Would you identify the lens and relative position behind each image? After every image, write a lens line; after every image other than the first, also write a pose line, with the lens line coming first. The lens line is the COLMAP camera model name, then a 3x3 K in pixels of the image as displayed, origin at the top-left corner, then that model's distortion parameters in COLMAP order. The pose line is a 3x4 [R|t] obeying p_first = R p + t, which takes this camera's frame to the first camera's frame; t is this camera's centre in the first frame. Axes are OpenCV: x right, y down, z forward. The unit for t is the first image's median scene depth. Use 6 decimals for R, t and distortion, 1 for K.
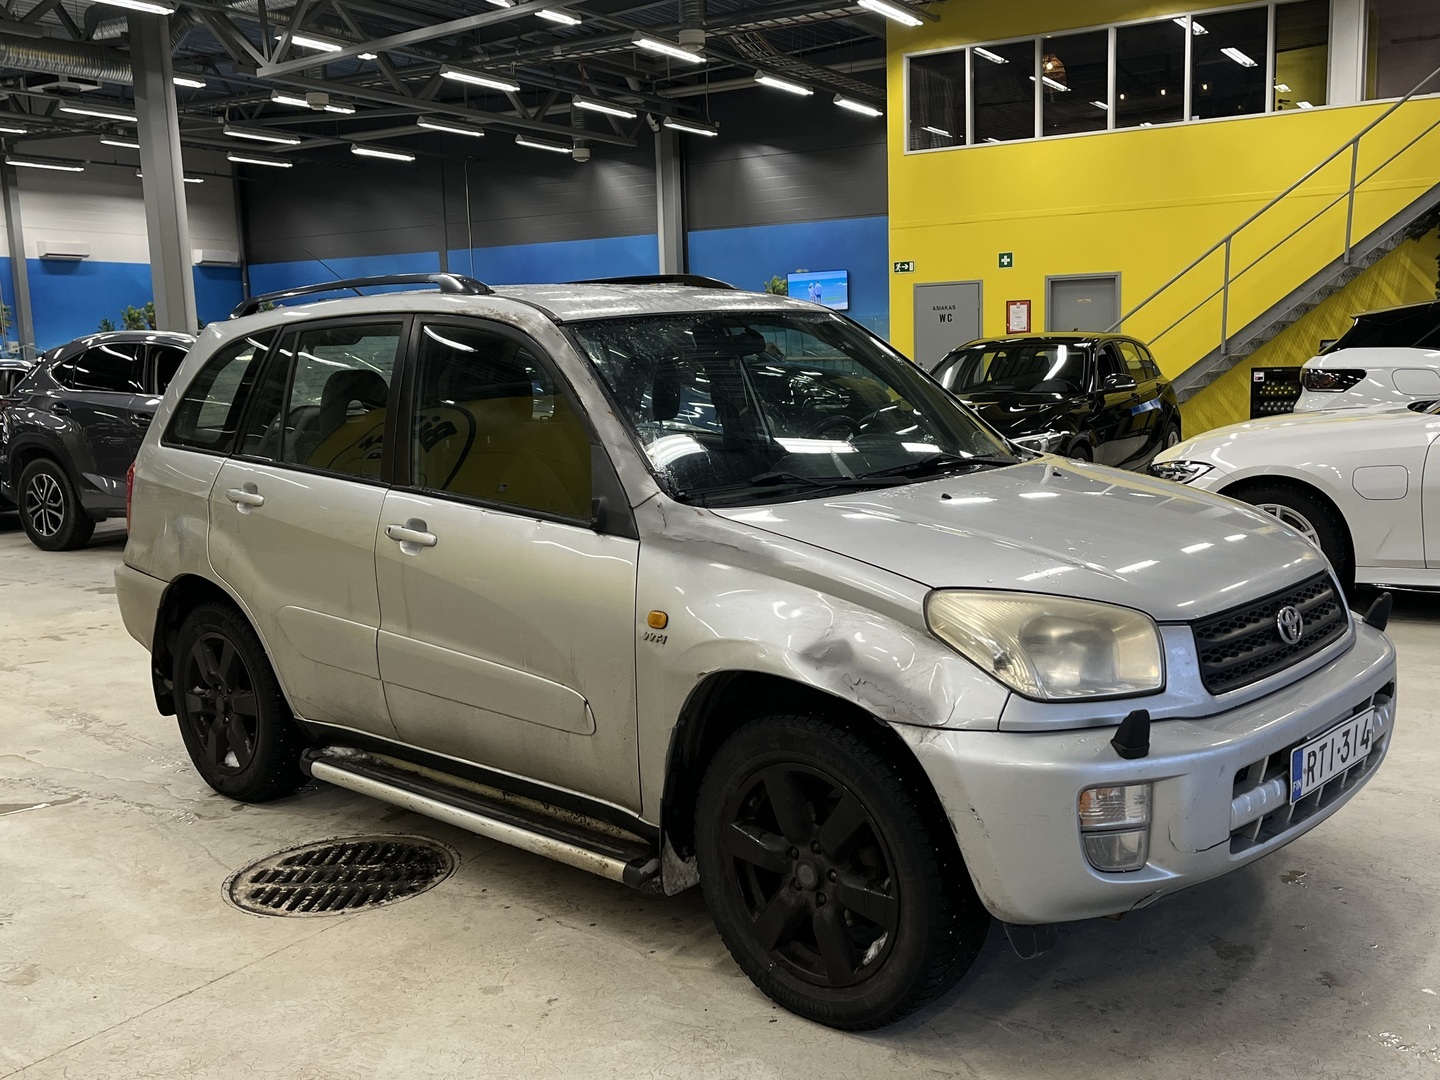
lens RADIAL K [[1470.7, 0, 720.0], [0, 1470.7, 540.0], [0, 0, 1]] dist [0.076173, -0.004413]
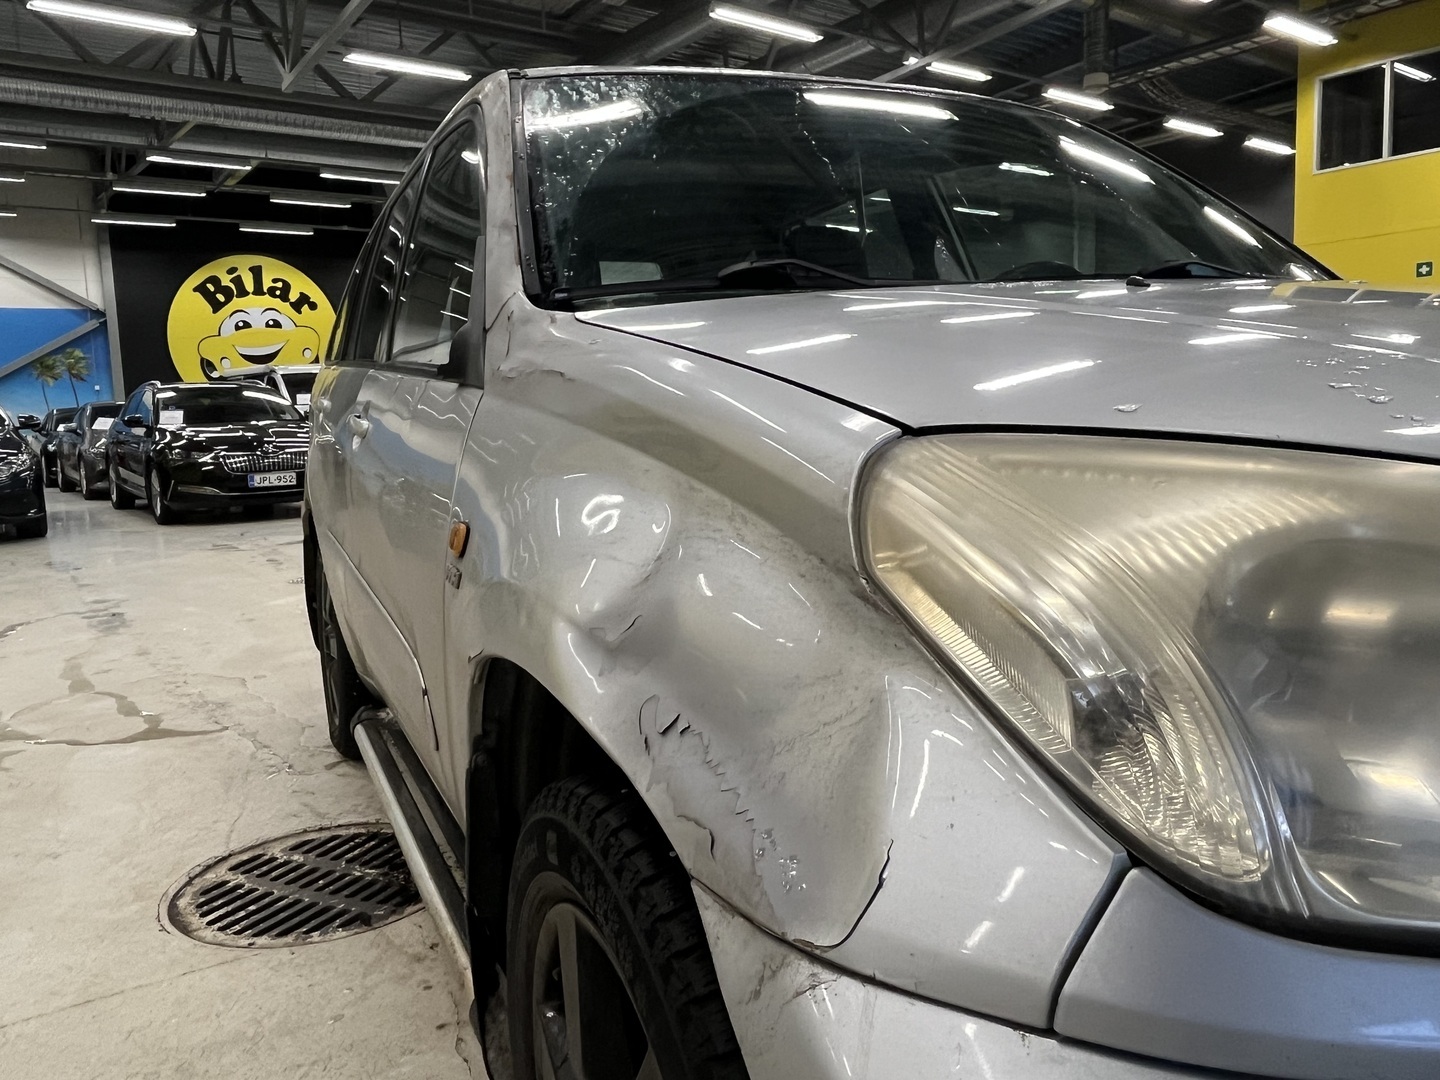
lens RADIAL K [[1053.0, 0, 720.0], [0, 1053.0, 540.0], [0, 0, 1]] dist [0.000167, -0.001170]
pose [[0.920313, 0.043924, -0.388708, 0.136393], [-0.046819, 0.998901, 0.002027, 0.039344], [0.388370, 0.016334, 0.921359, 0.566740]]
